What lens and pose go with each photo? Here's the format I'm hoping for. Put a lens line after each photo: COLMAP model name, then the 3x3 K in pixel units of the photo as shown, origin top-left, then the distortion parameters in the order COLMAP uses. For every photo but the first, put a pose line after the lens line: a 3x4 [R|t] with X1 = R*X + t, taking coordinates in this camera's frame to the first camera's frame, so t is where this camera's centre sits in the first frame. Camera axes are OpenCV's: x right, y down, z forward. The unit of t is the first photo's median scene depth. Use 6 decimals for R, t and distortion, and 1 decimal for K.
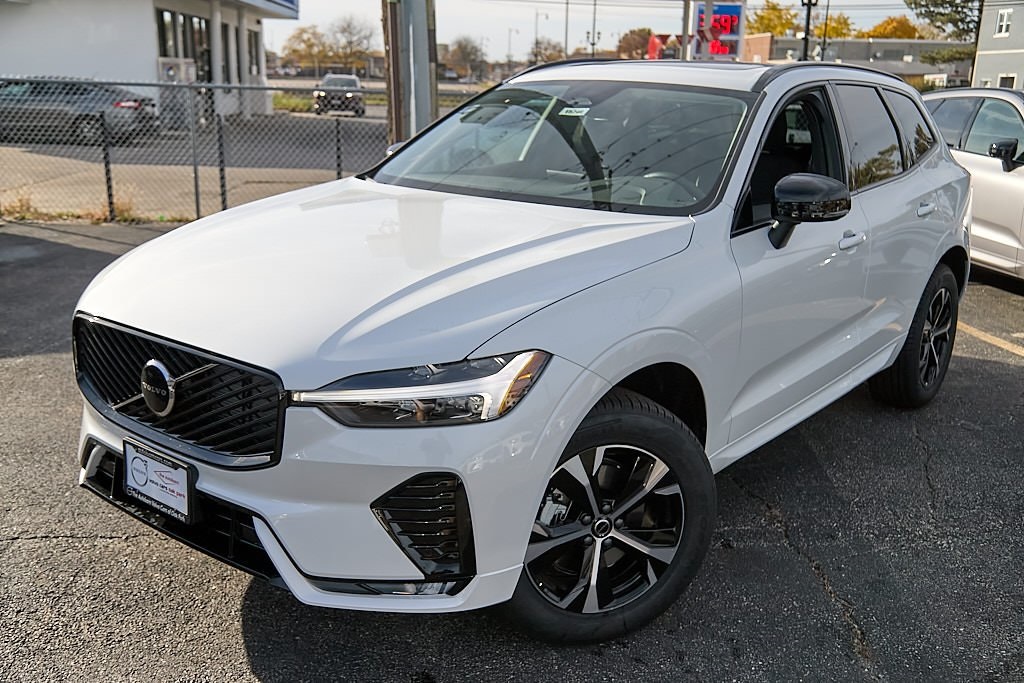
lens RADIAL K [[975.3, 0, 512.0], [0, 975.3, 341.5], [0, 0, 1]] dist [-0.011752, 0.073149]
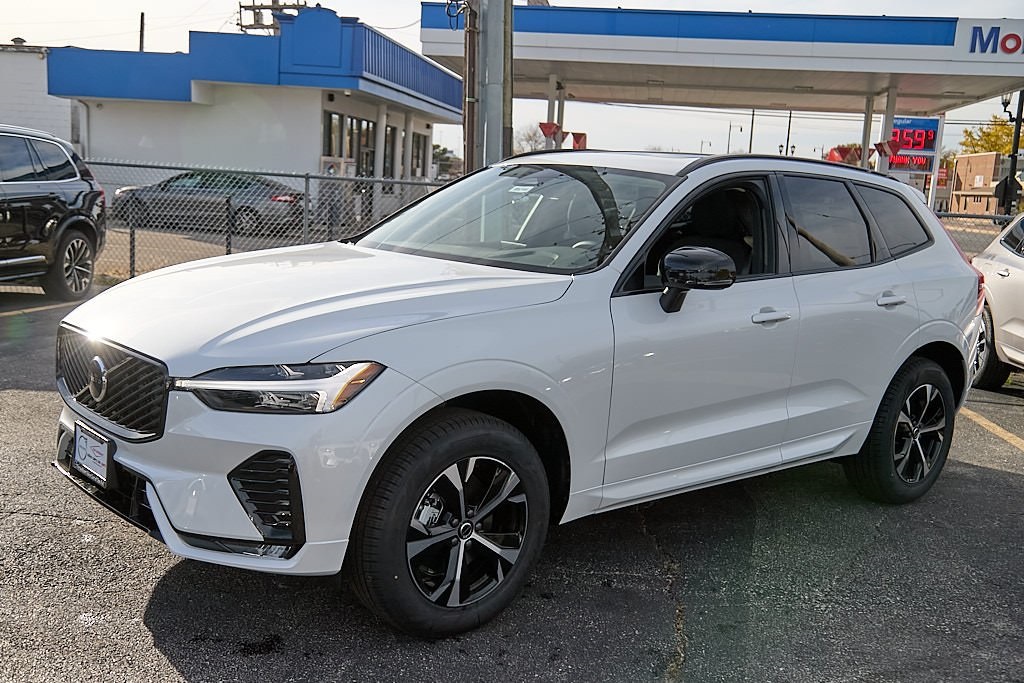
lens RADIAL K [[1059.0, 0, 508.7], [0, 1059.0, 354.0], [0, 0, 1]] dist [0.037412, 0.000213]
pose [[0.979144, 0.063596, -0.192955, 0.321722], [-0.084875, 0.990940, -0.104090, 0.088361], [0.184587, 0.118296, 0.975671, -0.187965]]
